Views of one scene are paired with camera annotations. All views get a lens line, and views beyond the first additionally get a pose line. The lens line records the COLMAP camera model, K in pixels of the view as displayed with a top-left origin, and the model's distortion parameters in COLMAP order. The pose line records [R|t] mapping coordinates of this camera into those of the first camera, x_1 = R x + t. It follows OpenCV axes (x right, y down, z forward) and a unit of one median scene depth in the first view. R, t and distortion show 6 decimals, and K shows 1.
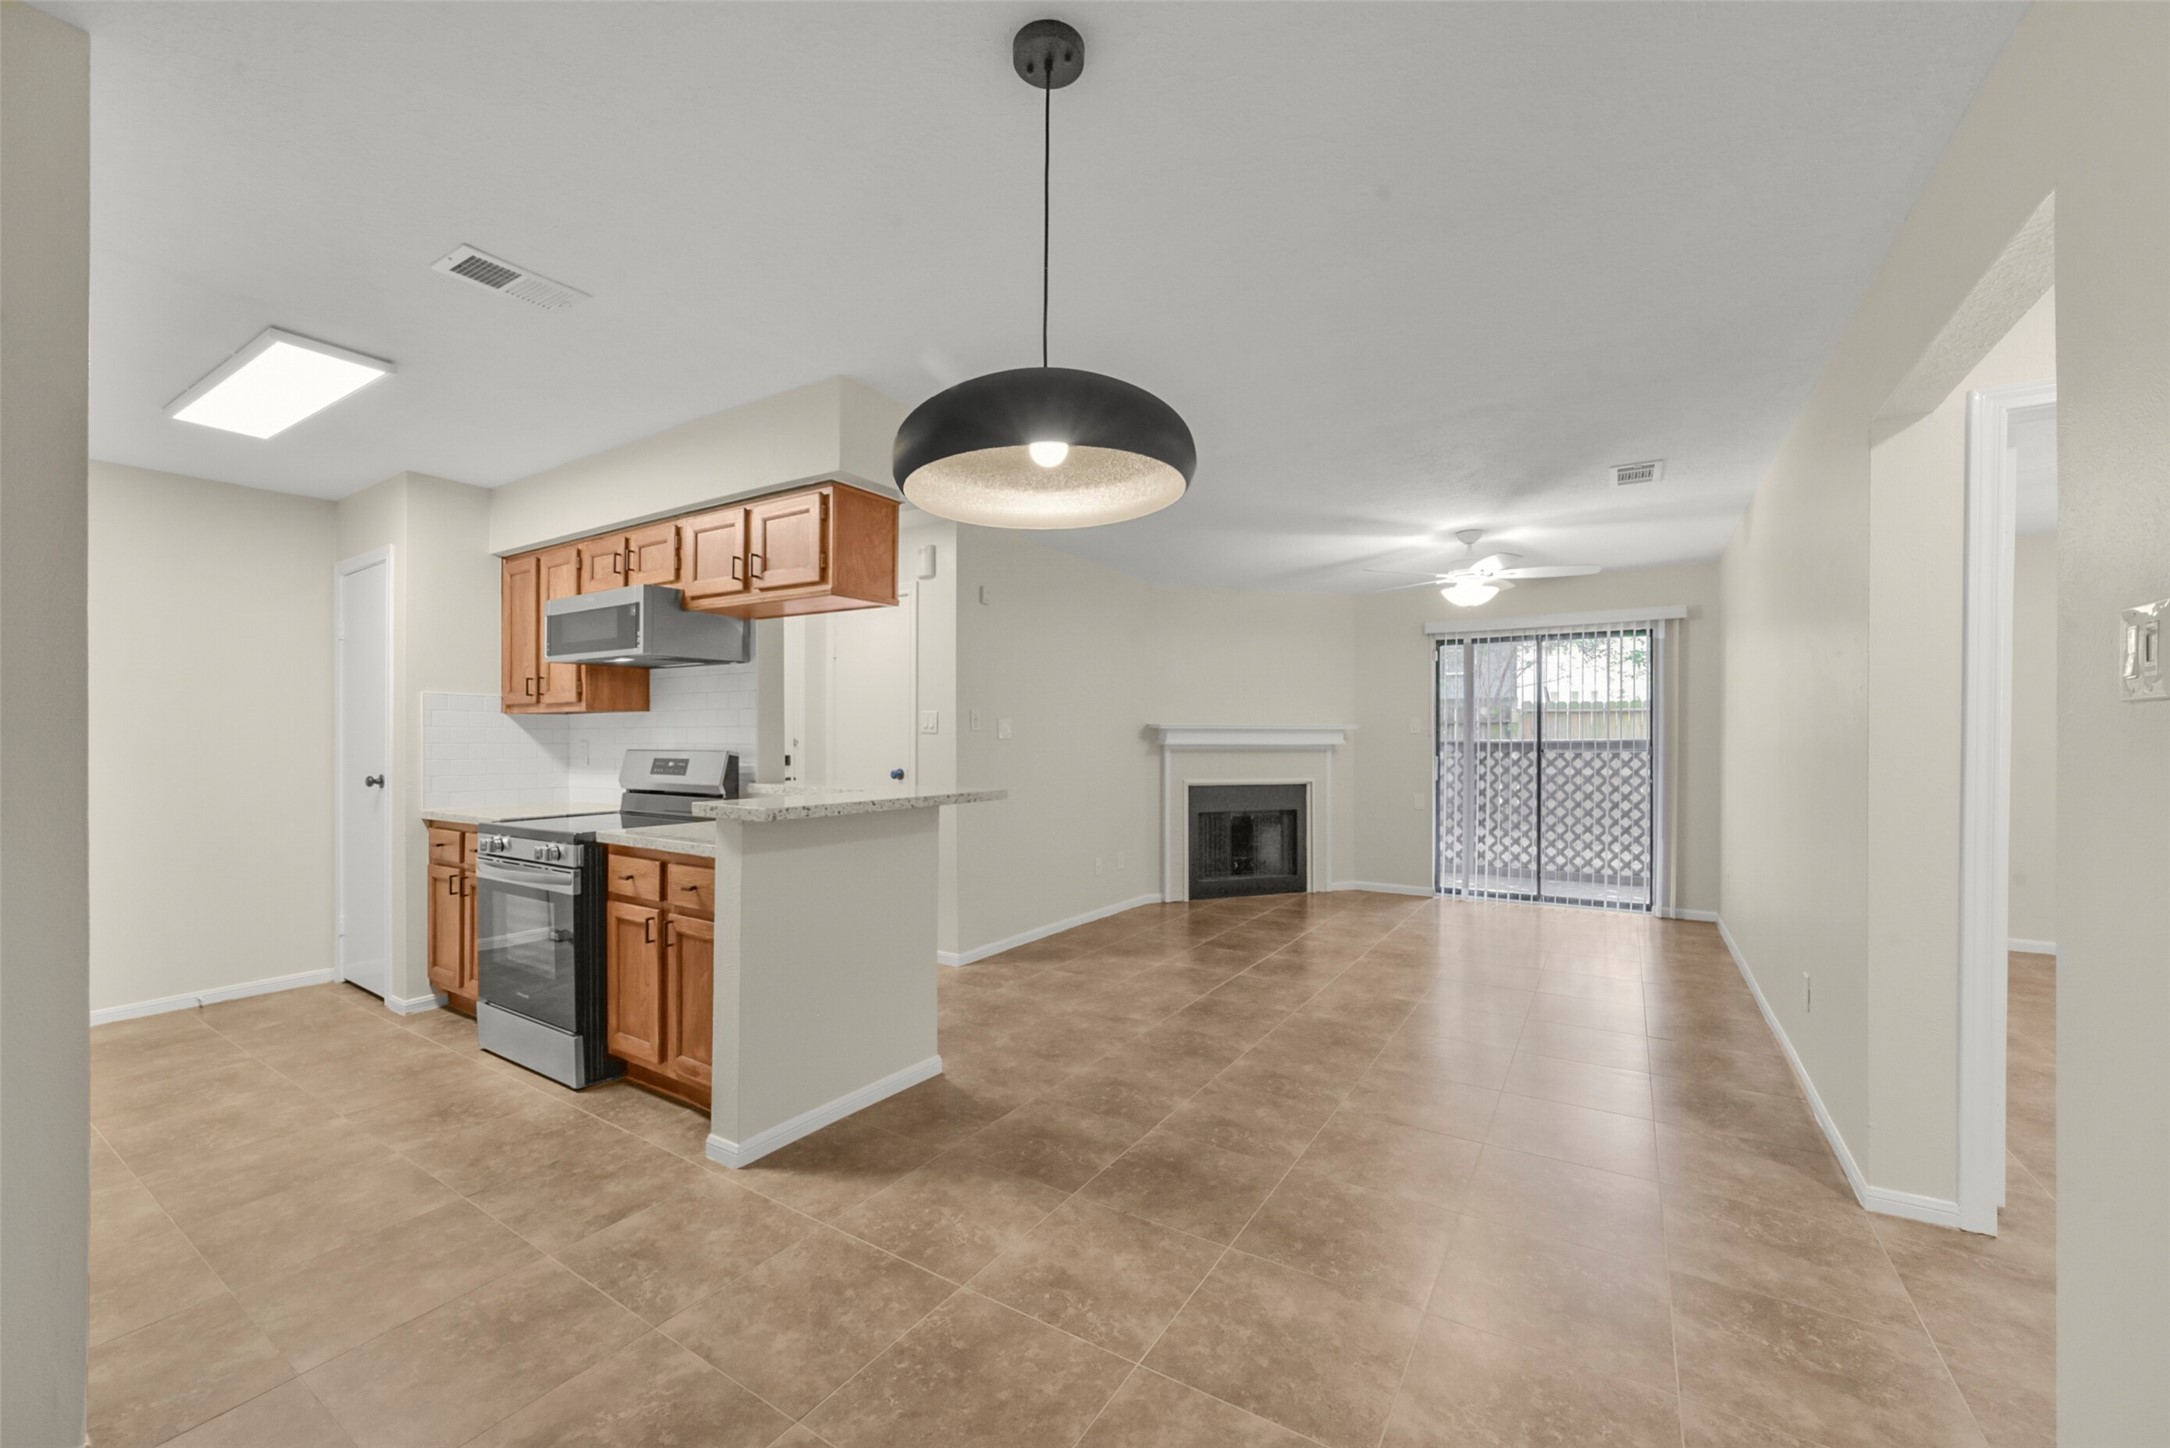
lens RADIAL K [[847.3, 0, 1091.2], [0, 847.3, 734.7], [0, 0, 1]] dist [-0.016570, 0.000282]
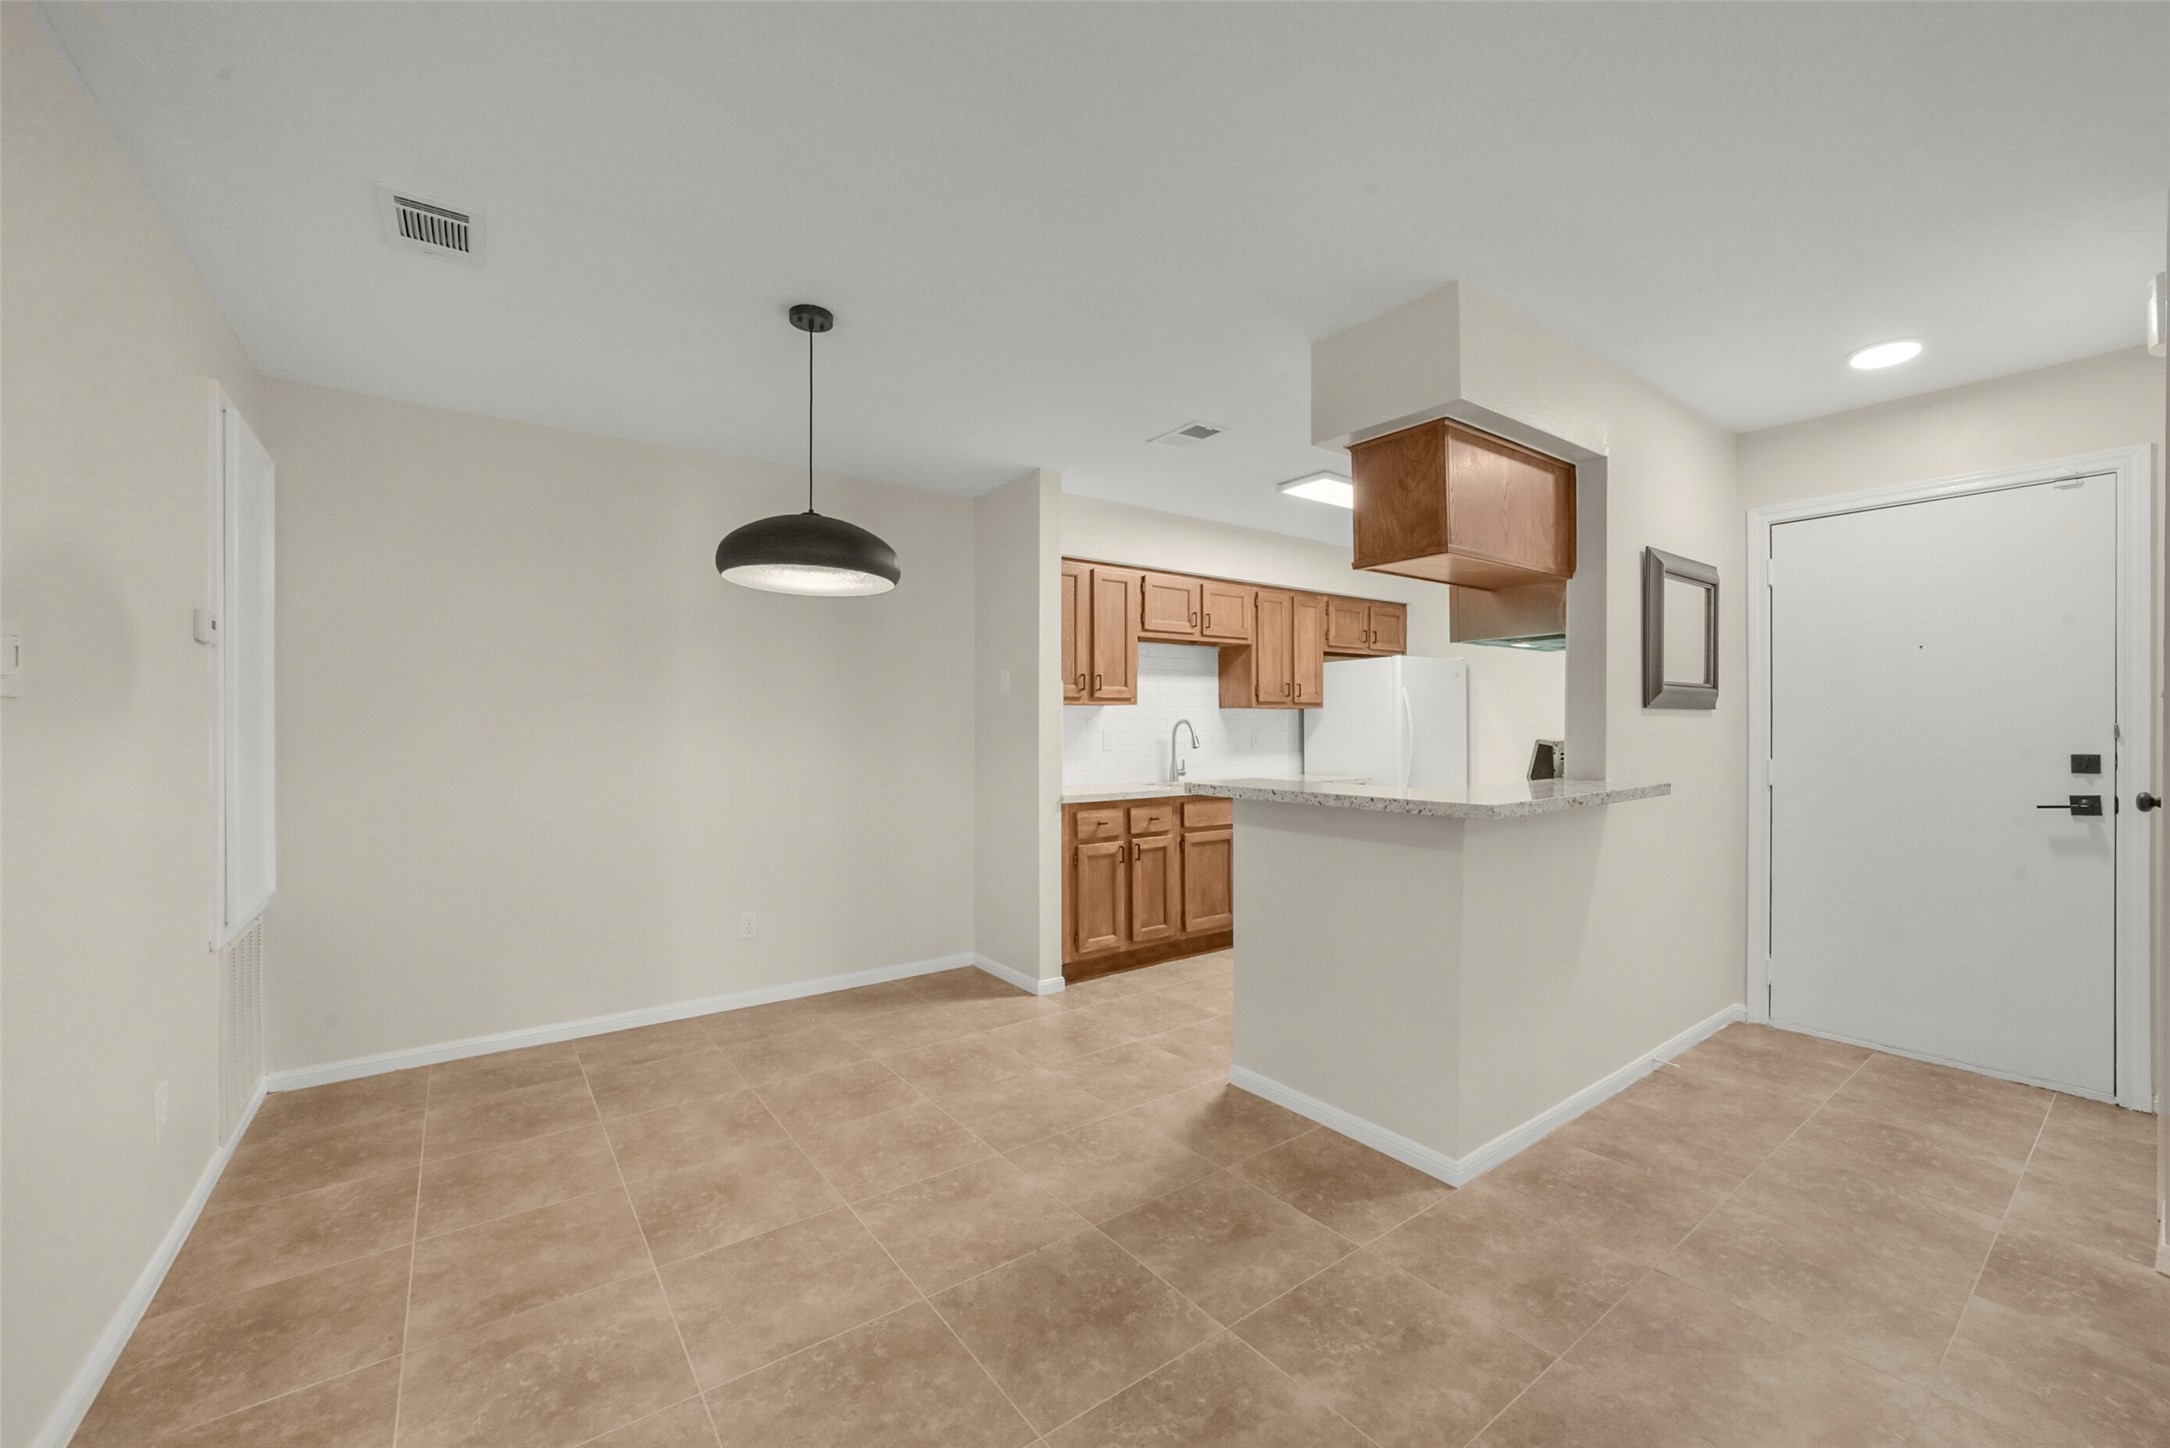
lens RADIAL K [[856.9, 0, 1089.3], [0, 856.9, 734.4], [0, 0, 1]] dist [-0.023093, 0.006588]
pose [[-0.362212, 0.008668, -0.932056, 0.532351], [0.006531, 0.999956, 0.006762, 0.005255], [0.932073, -0.003638, -0.362252, 0.850798]]
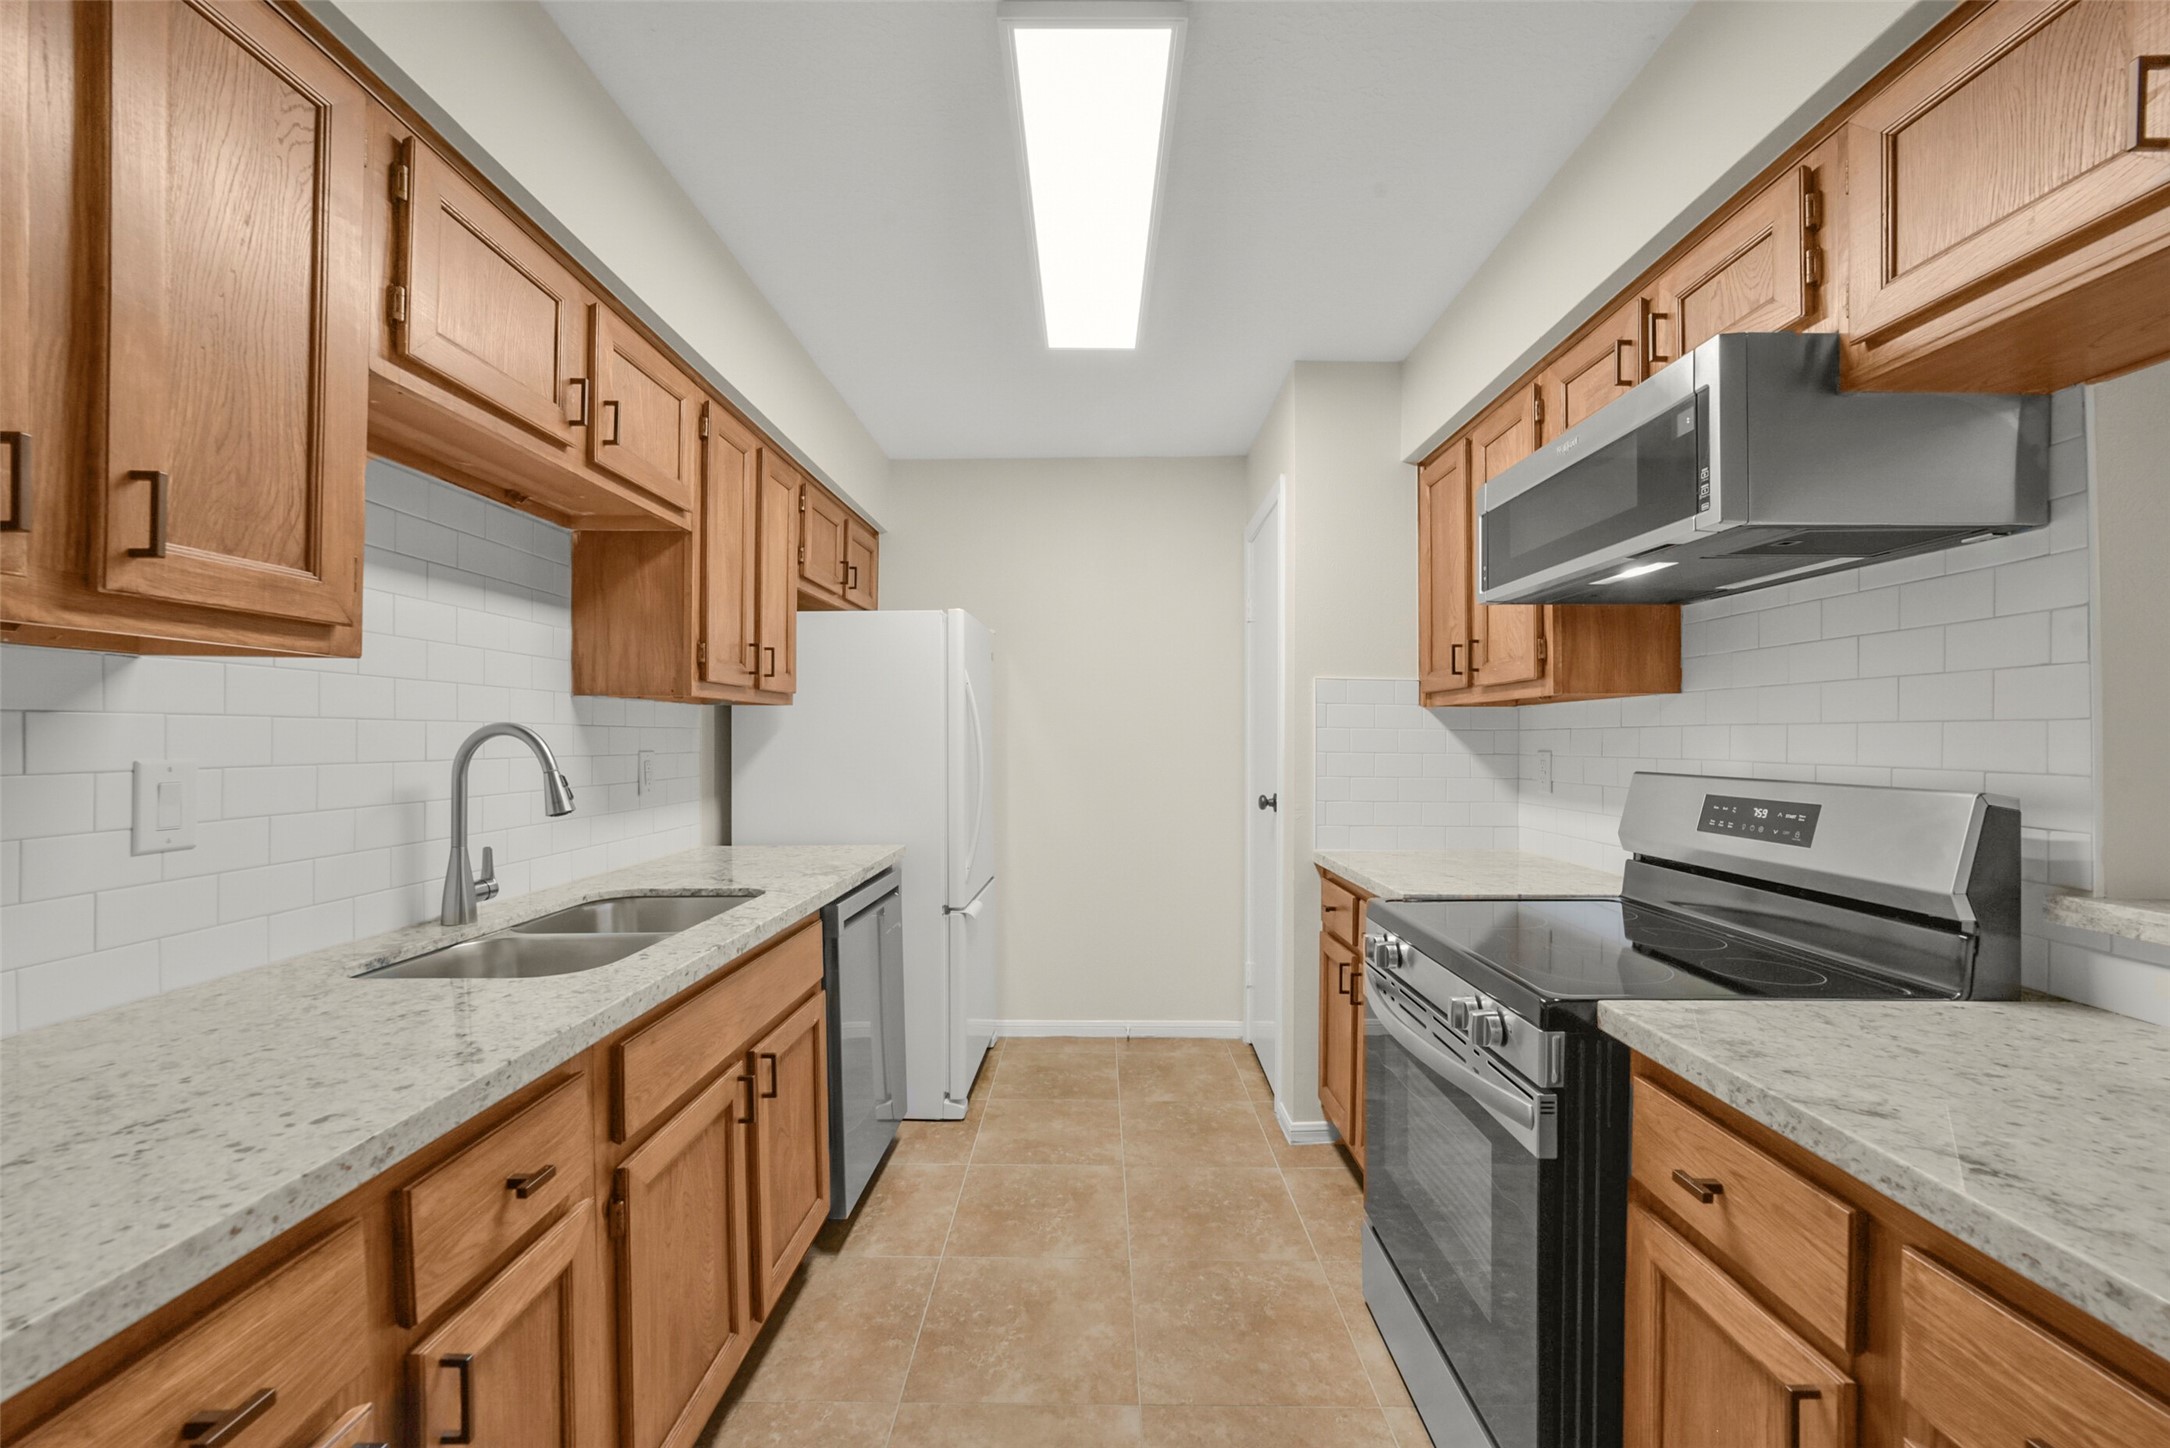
lens RADIAL K [[856.9, 0, 1089.3], [0, 856.9, 734.4], [0, 0, 1]] dist [-0.023093, 0.006588]
pose [[0.527262, -0.000997, -0.849702, -0.320689], [-0.001591, 0.999996, -0.002161, -0.002524], [0.849701, 0.002491, 0.527259, 0.505377]]
